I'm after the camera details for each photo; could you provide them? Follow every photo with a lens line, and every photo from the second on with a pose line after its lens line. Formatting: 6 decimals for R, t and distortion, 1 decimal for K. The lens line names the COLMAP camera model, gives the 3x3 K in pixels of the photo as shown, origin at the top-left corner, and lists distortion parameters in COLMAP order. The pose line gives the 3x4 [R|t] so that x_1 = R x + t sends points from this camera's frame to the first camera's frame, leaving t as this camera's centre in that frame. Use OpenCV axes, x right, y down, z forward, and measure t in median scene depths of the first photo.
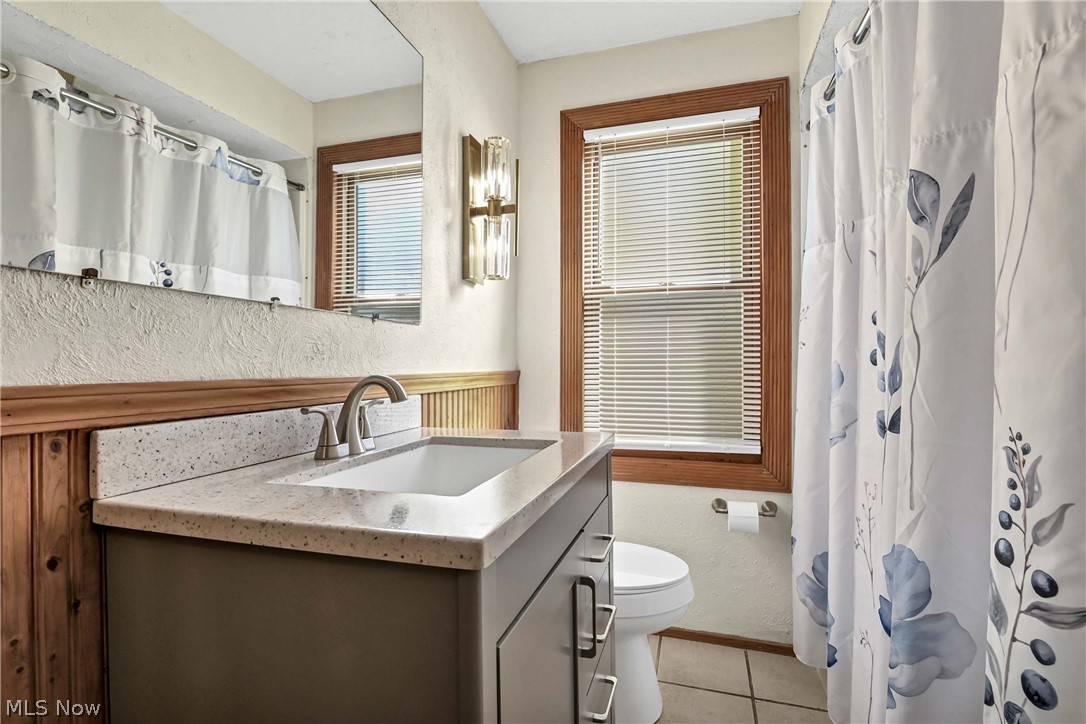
lens RADIAL K [[522.8, 0, 532.7], [0, 522.8, 362.8], [0, 0, 1]] dist [-0.003831, -0.007347]
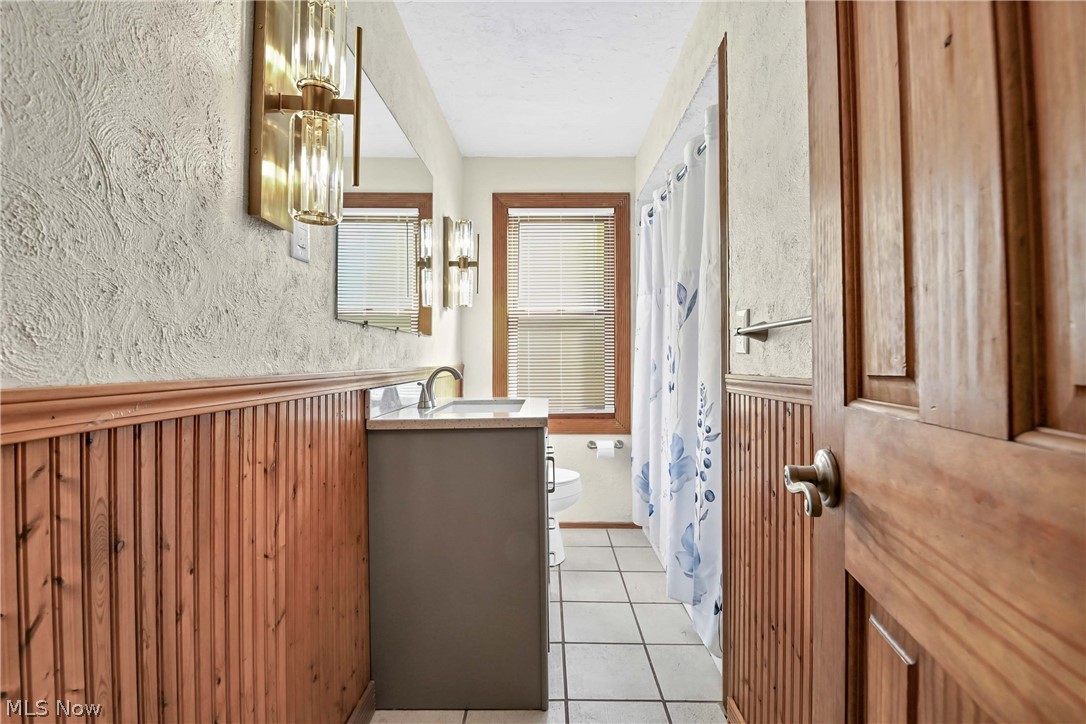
lens RADIAL K [[496.1, 0, 546.8], [0, 496.1, 358.5], [0, 0, 1]] dist [-0.002289, -0.008106]
pose [[0.954375, -0.000236, 0.298612, -0.285266], [-0.000098, 0.999999, 0.001102, -0.004379], [-0.298612, -0.001081, 0.954374, -0.530099]]
